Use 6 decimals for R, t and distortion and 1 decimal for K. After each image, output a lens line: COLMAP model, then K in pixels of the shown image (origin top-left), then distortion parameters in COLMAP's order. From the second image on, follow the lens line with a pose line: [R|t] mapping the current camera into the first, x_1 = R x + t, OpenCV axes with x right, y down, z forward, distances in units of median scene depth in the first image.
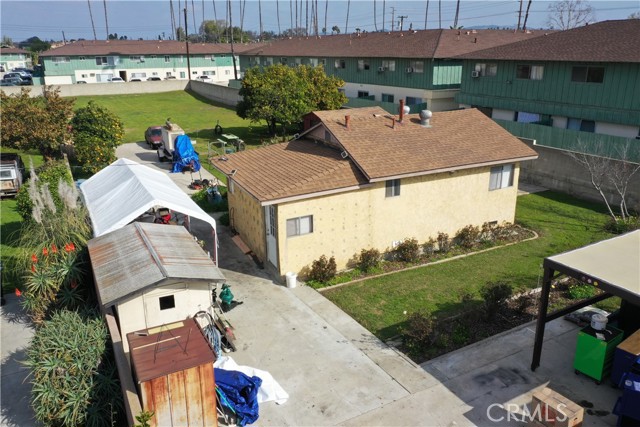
lens RADIAL K [[502.4, 0, 320.9], [0, 502.4, 211.7], [0, 0, 1]] dist [-0.012551, 0.006475]
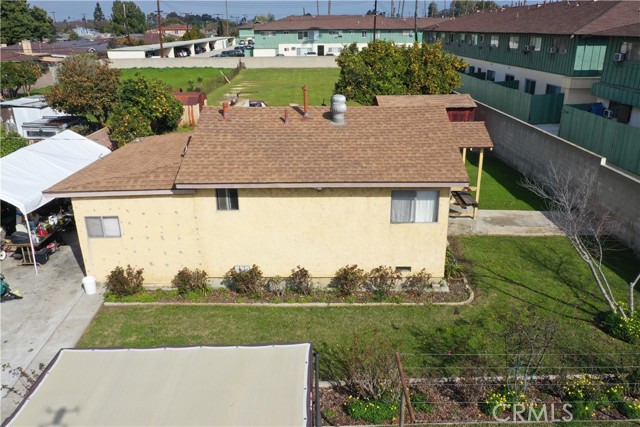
lens RADIAL K [[502.4, 0, 320.9], [0, 502.4, 211.7], [0, 0, 1]] dist [-0.012551, 0.006475]
pose [[0.885523, 0.160861, -0.435859, 0.561665], [-0.141924, 0.986962, 0.075913, -0.098516], [0.442388, -0.005364, 0.896808, 0.329557]]
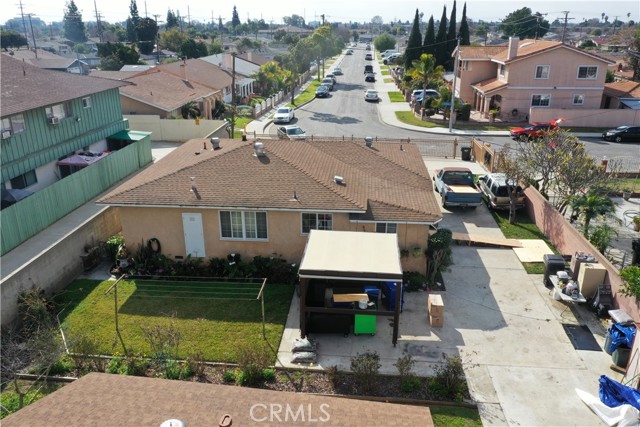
lens RADIAL K [[502.4, 0, 320.9], [0, 502.4, 211.7], [0, 0, 1]] dist [-0.012551, 0.006475]
pose [[-0.832913, -0.182398, 0.522481, -0.064063], [0.181370, 0.802008, 0.569112, -0.558555], [-0.522839, 0.568783, -0.634921, 1.139647]]
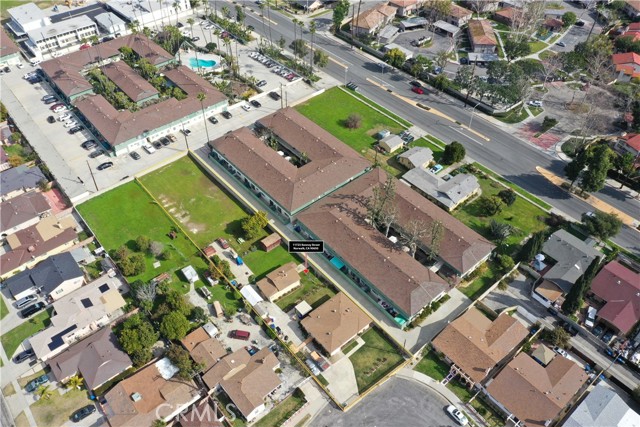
lens RADIAL K [[502.4, 0, 320.9], [0, 502.4, 211.7], [0, 0, 1]] dist [-0.012551, 0.006475]
pose [[0.979053, -0.138129, 0.149583, -0.270339], [0.057600, 0.892567, 0.447220, -4.397070], [-0.195287, -0.429236, 0.881827, -5.312720]]
